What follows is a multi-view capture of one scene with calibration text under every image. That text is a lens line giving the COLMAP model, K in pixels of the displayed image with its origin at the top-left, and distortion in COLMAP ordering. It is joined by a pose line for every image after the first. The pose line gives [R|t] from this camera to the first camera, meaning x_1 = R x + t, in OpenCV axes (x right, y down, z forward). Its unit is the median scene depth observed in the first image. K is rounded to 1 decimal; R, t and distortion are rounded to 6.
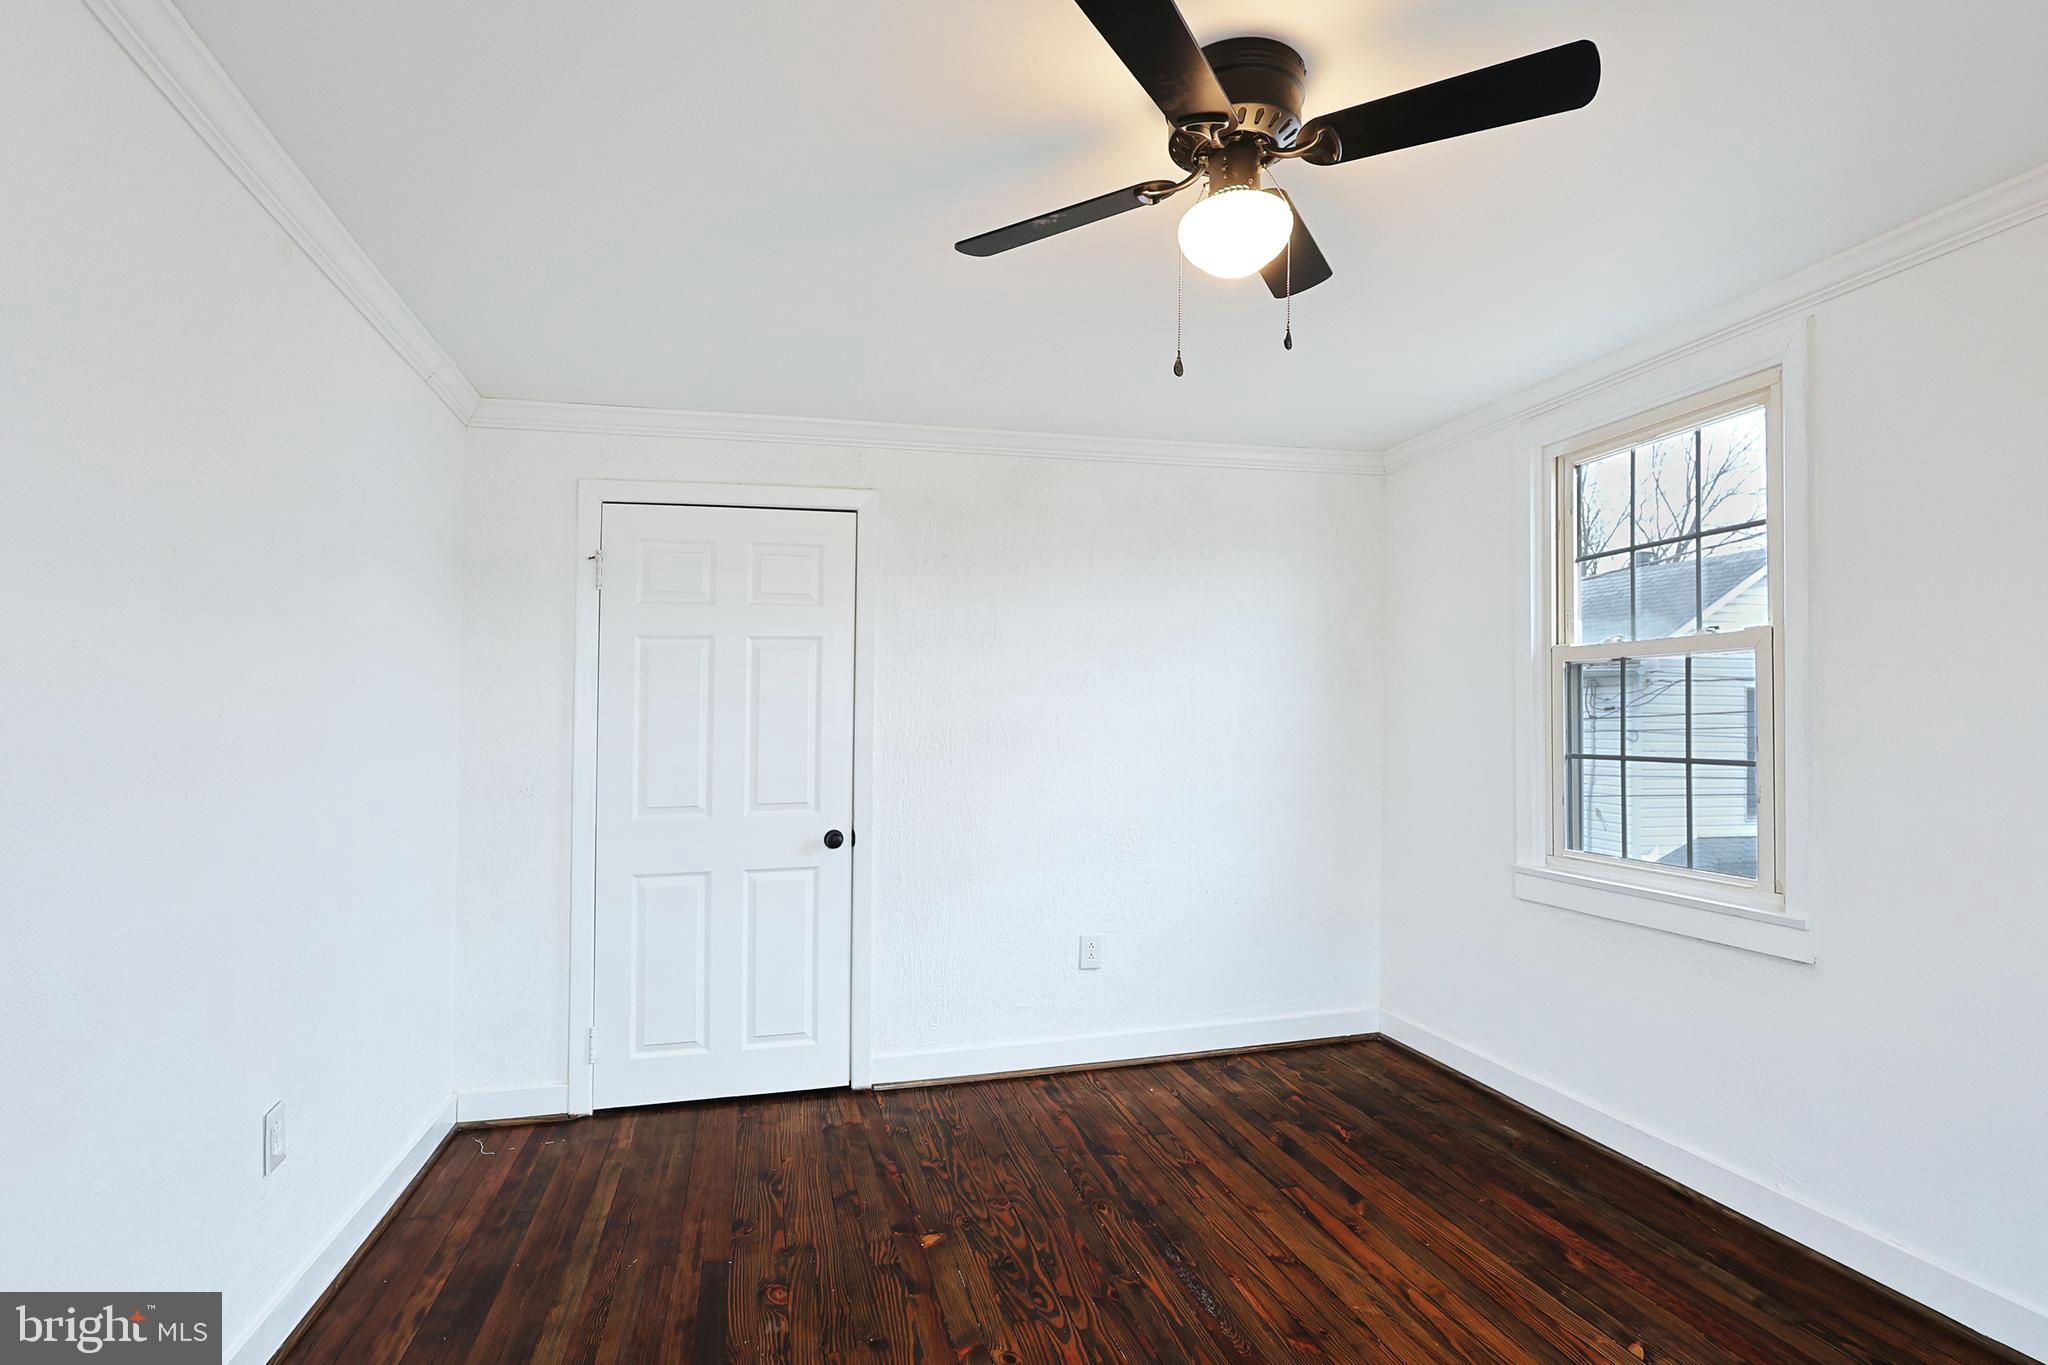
lens RADIAL K [[955.9, 0, 1028.3], [0, 955.9, 732.1], [0, 0, 1]] dist [-0.000440, 0.000021]
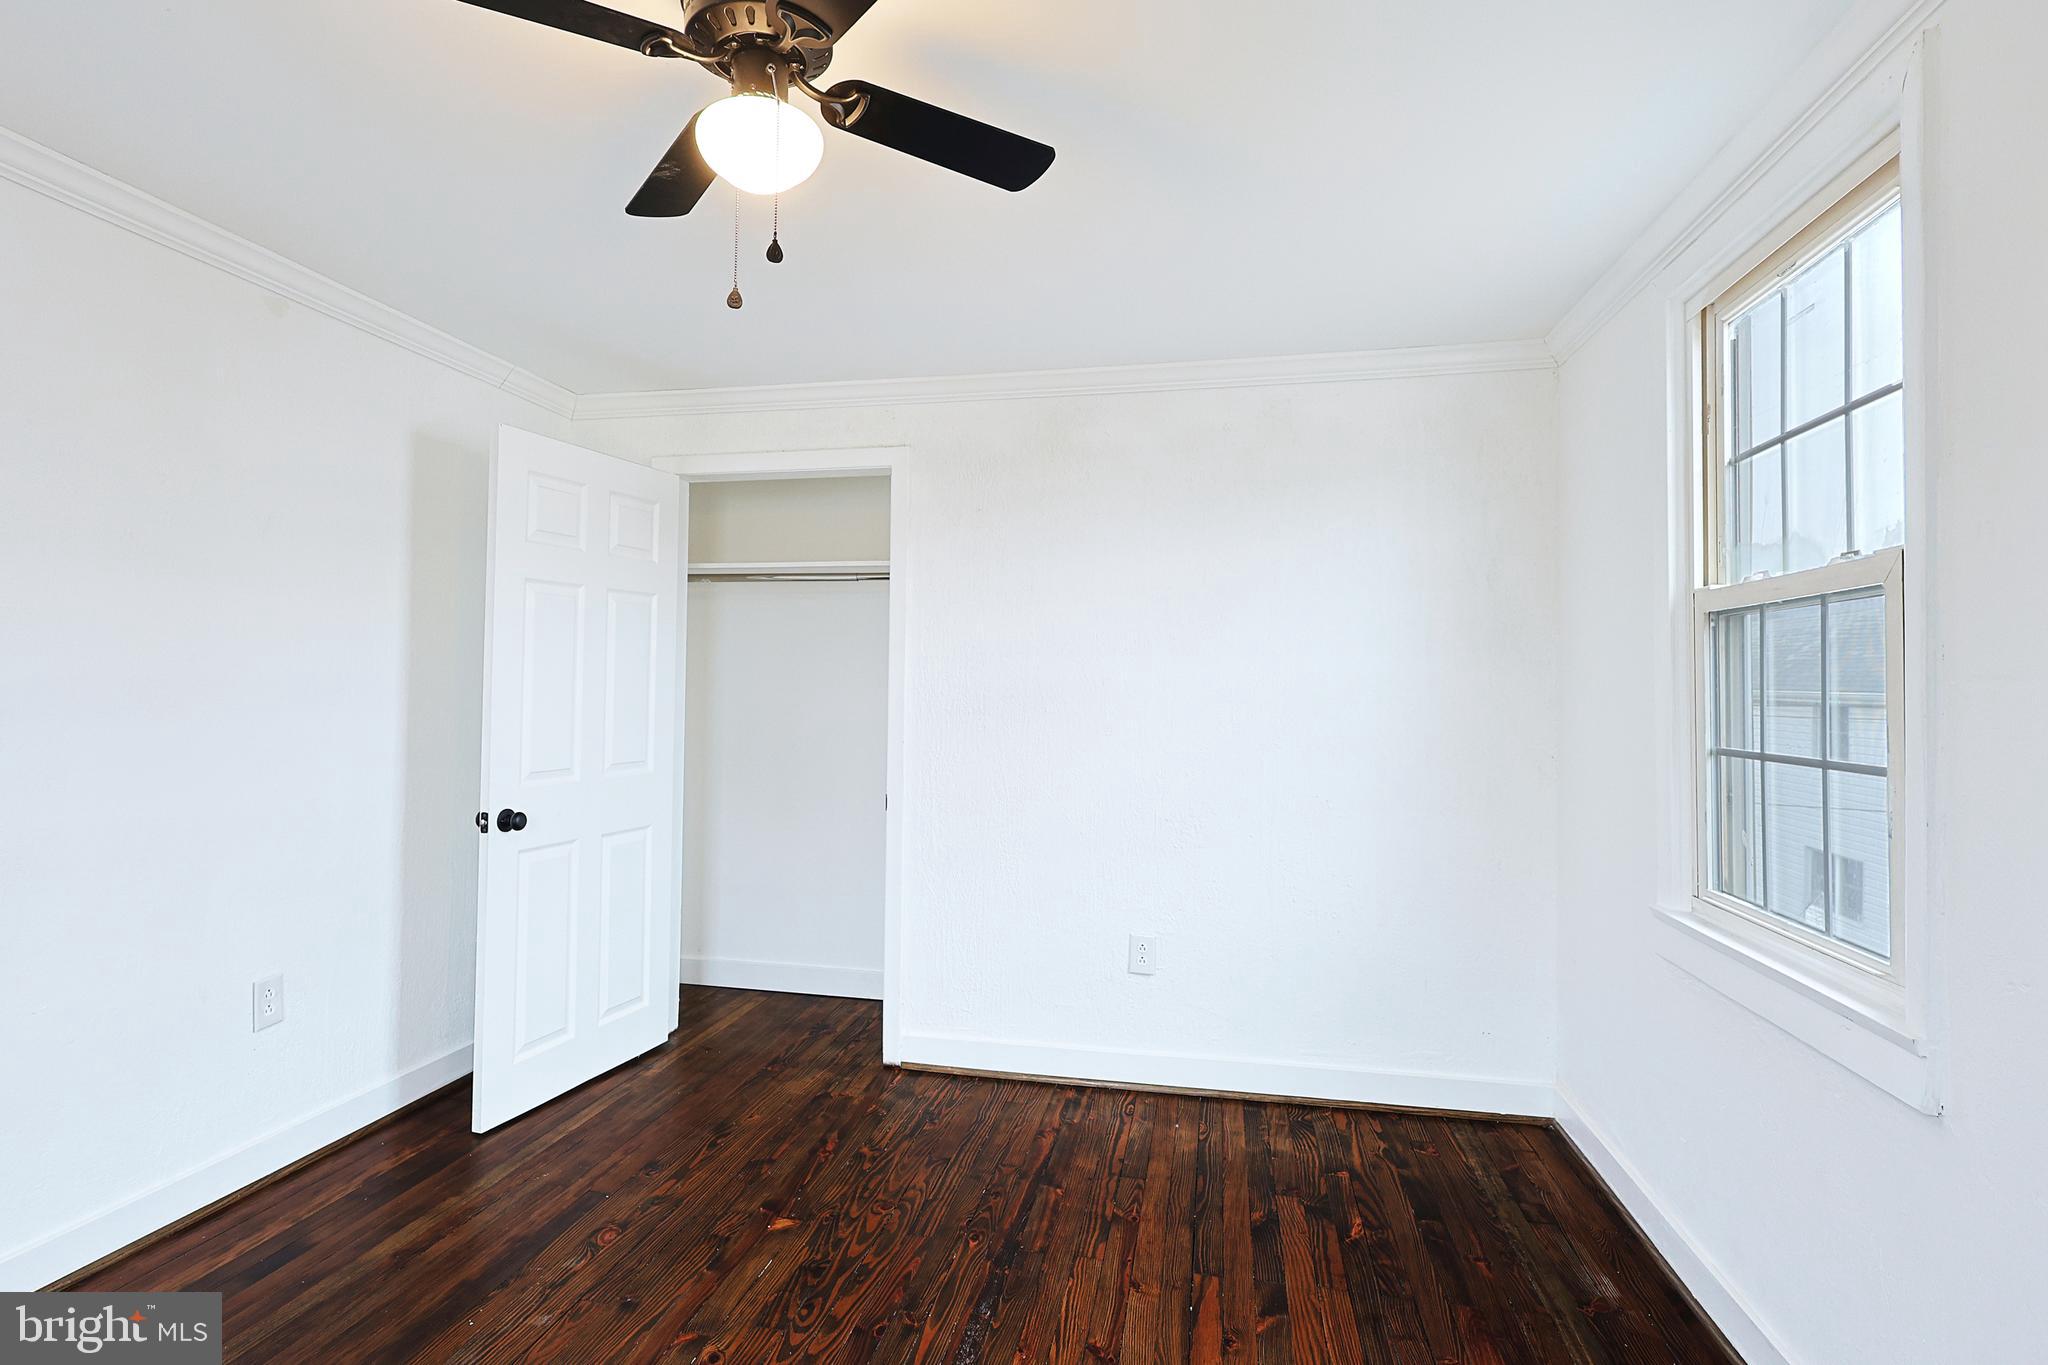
lens RADIAL K [[1022.5, 0, 1024.0], [0, 1022.5, 682.5], [0, 0, 1]] dist [0.002396, 0.000158]
pose [[0.900184, 0.015386, -0.435237, 0.415528], [-0.023036, 0.999659, -0.012306, -0.003317], [0.434899, 0.021103, 0.900232, 0.127681]]
